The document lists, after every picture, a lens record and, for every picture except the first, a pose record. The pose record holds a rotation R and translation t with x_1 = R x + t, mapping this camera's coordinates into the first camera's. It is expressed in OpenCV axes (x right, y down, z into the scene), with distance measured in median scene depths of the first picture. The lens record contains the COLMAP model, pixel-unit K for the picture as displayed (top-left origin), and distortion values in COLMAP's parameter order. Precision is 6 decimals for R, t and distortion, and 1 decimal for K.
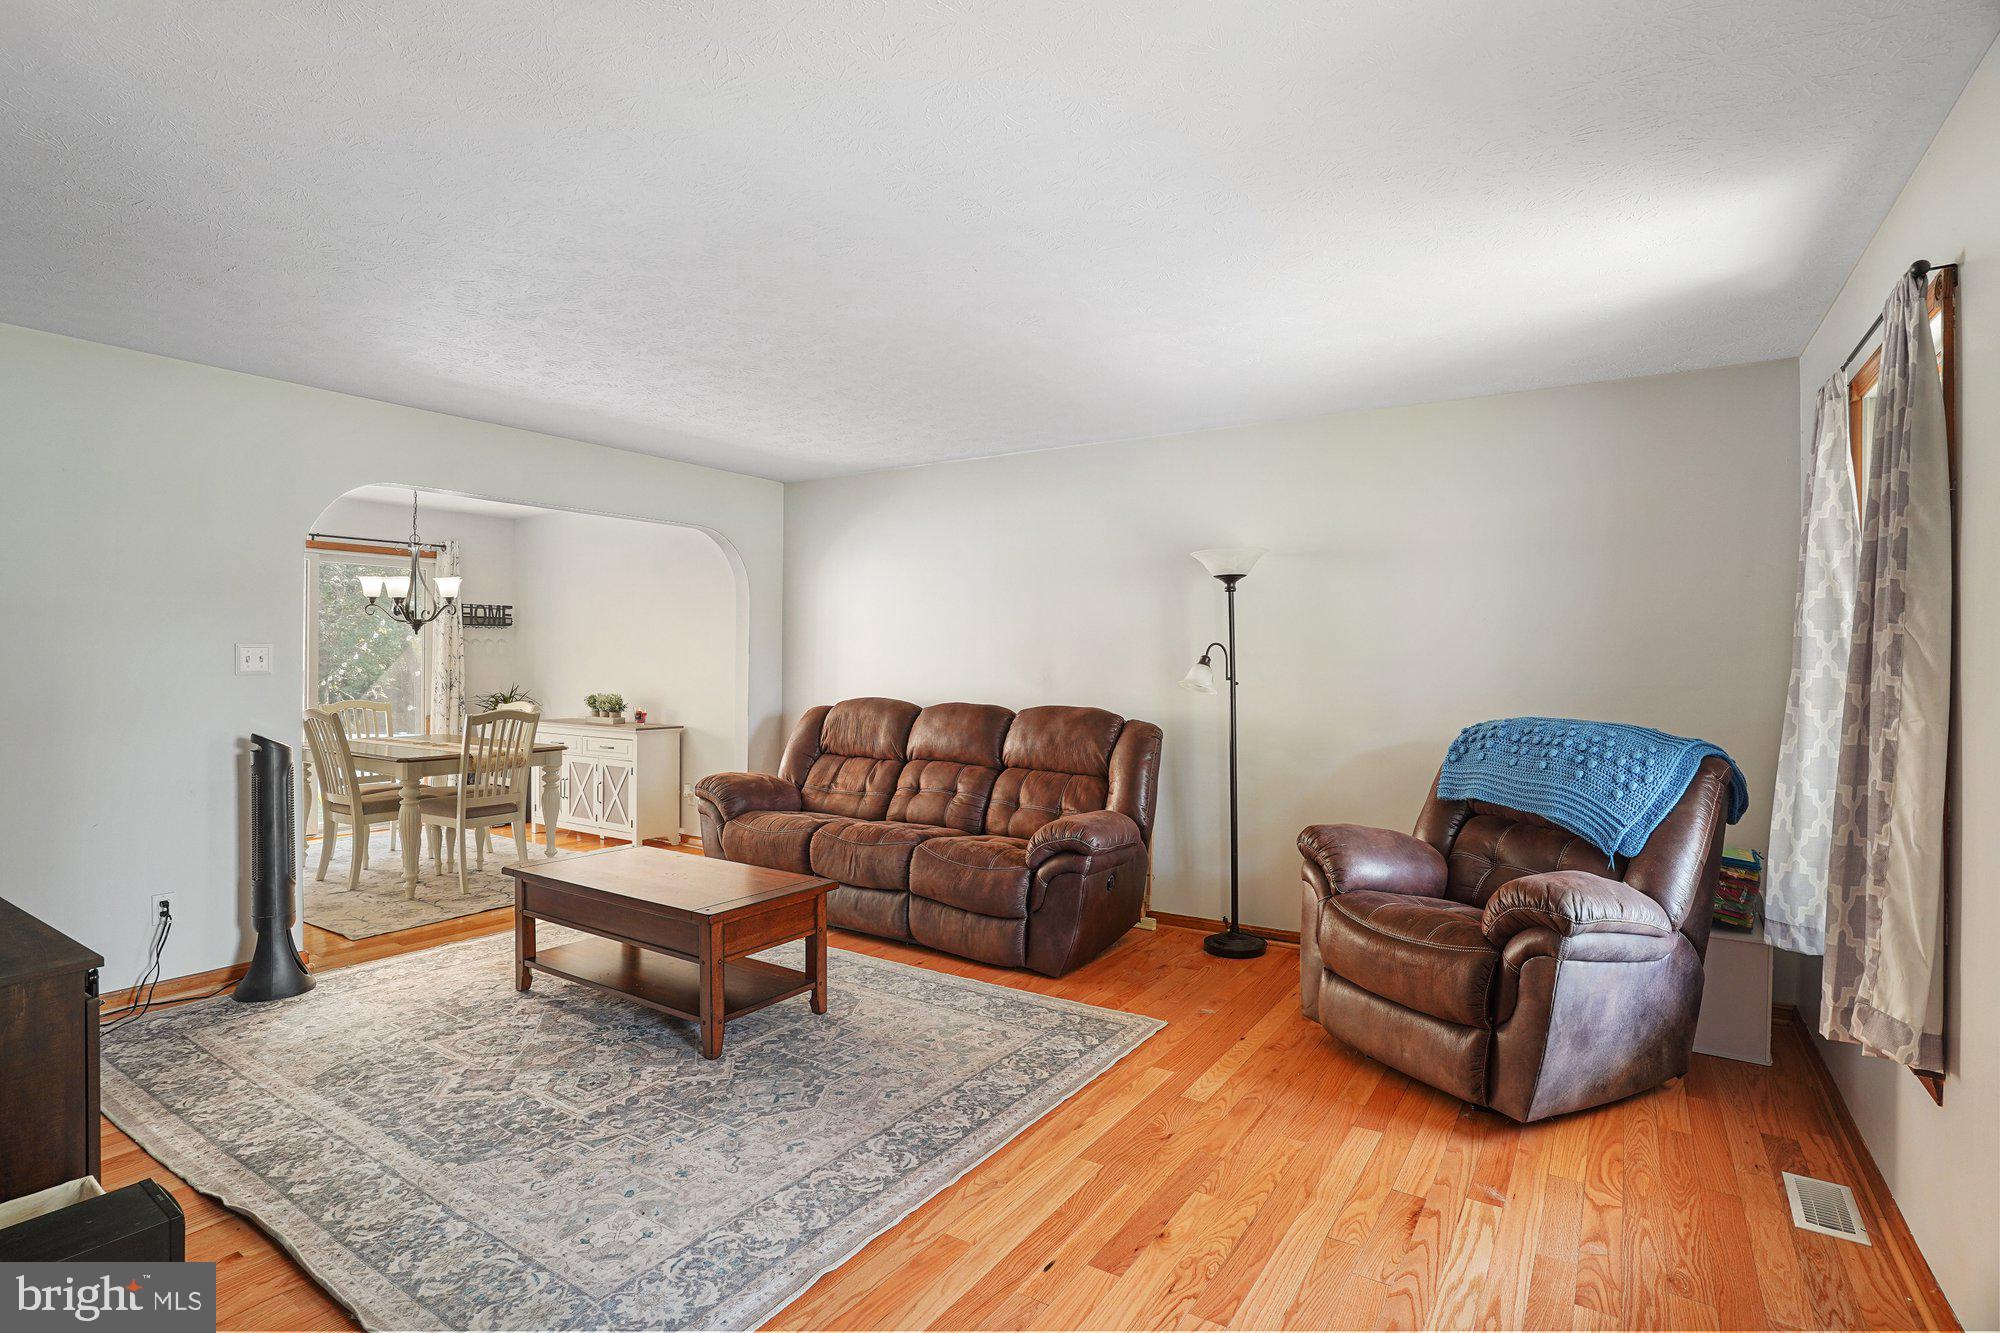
lens RADIAL K [[983.7, 0, 1000.0], [0, 983.7, 666.5], [0, 0, 1]] dist [-0.076981, 0.031885]
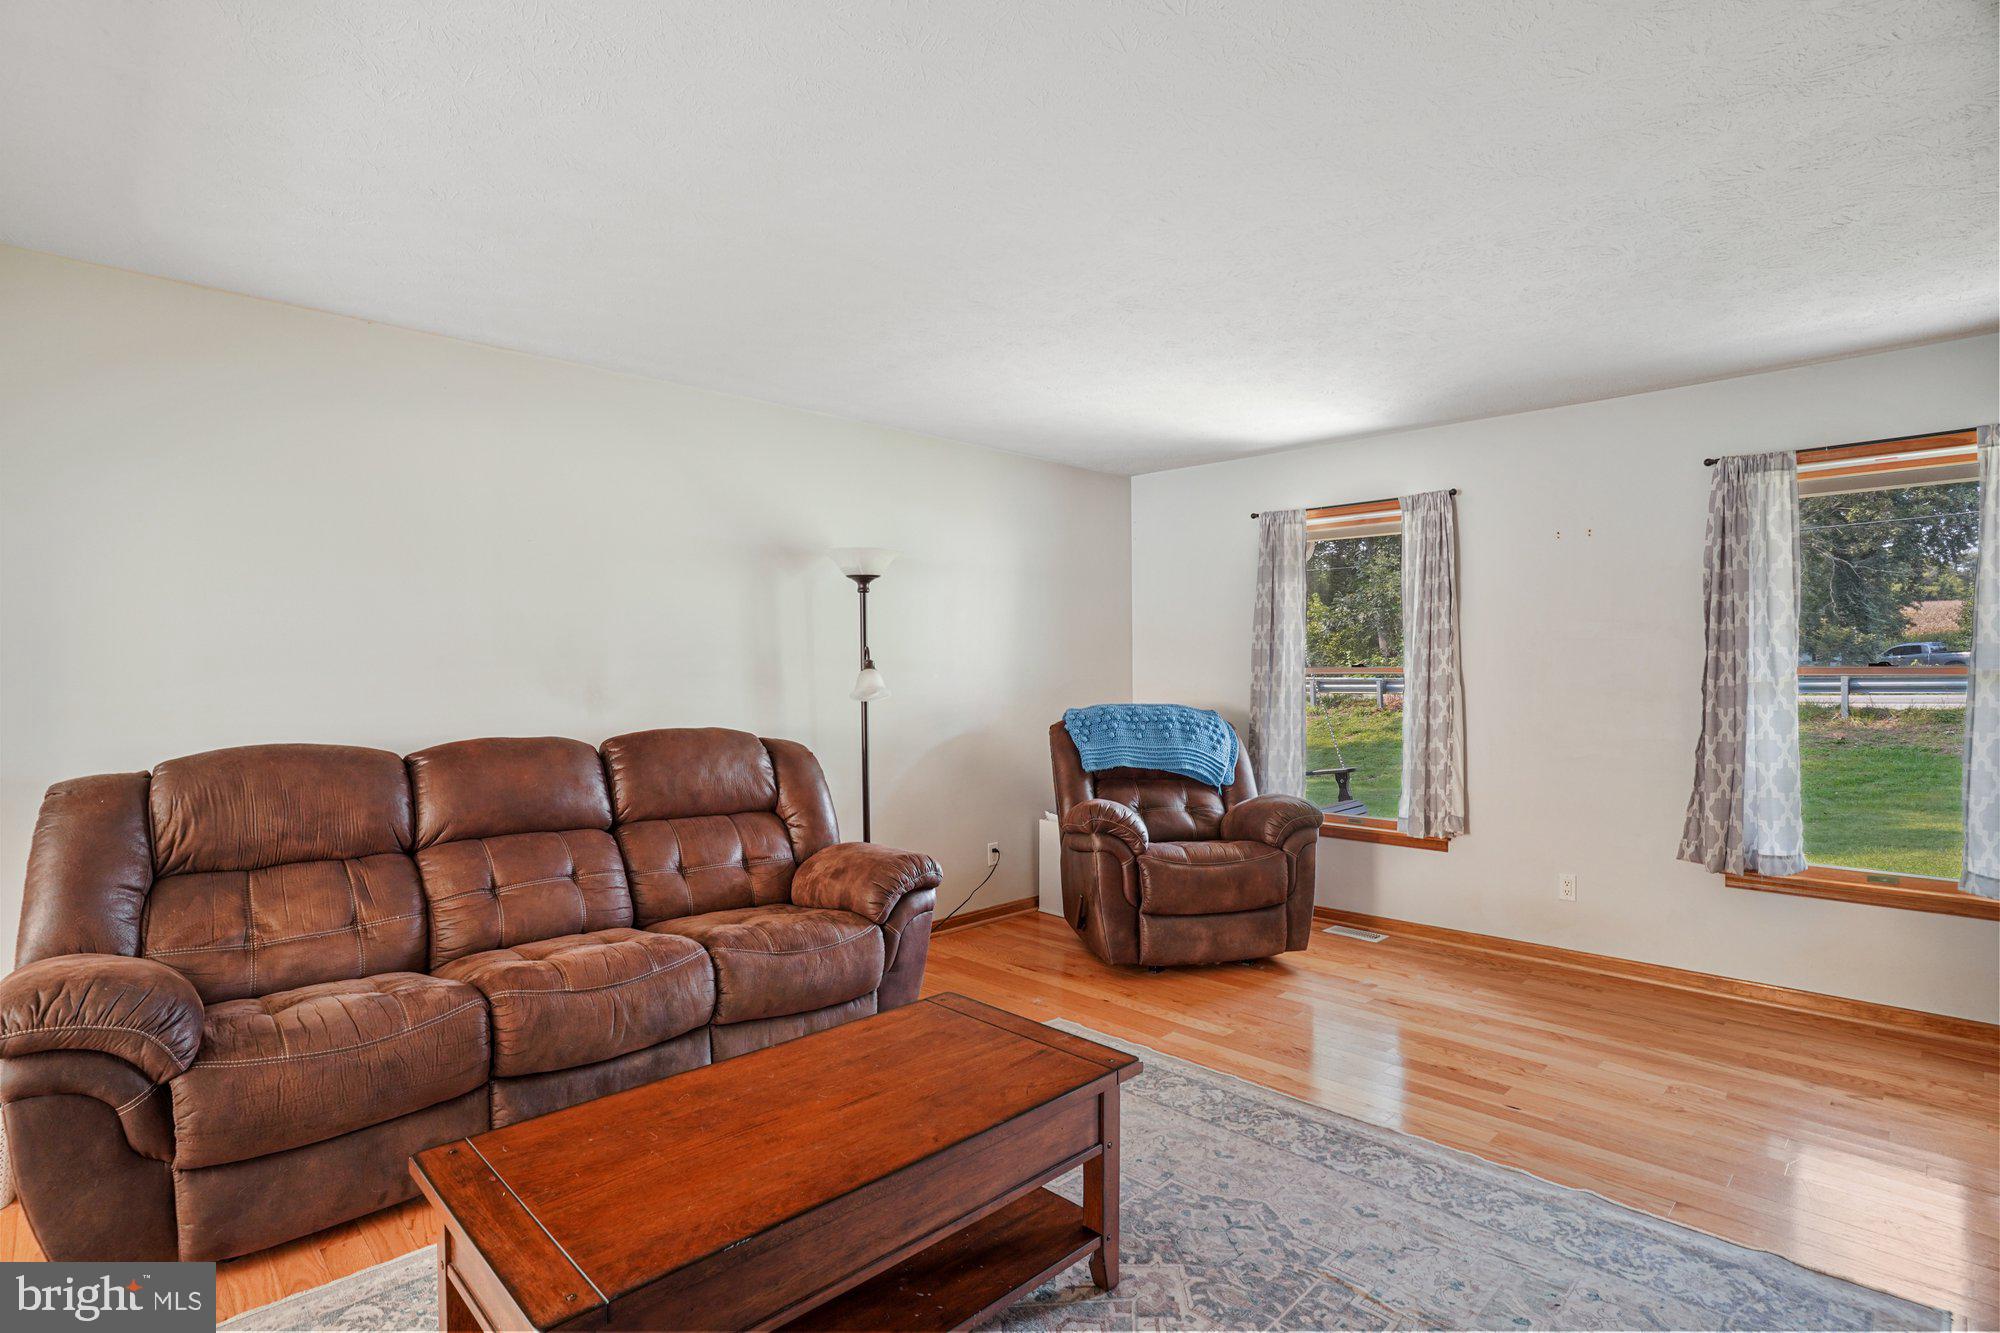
lens RADIAL K [[983.7, 0, 1000.0], [0, 983.7, 666.5], [0, 0, 1]] dist [-0.076981, 0.031885]
pose [[0.210276, -0.010922, 0.977581, -0.556339], [0.009288, 0.999915, 0.009173, -0.009966], [-0.977598, 0.007151, 0.210359, 0.554229]]
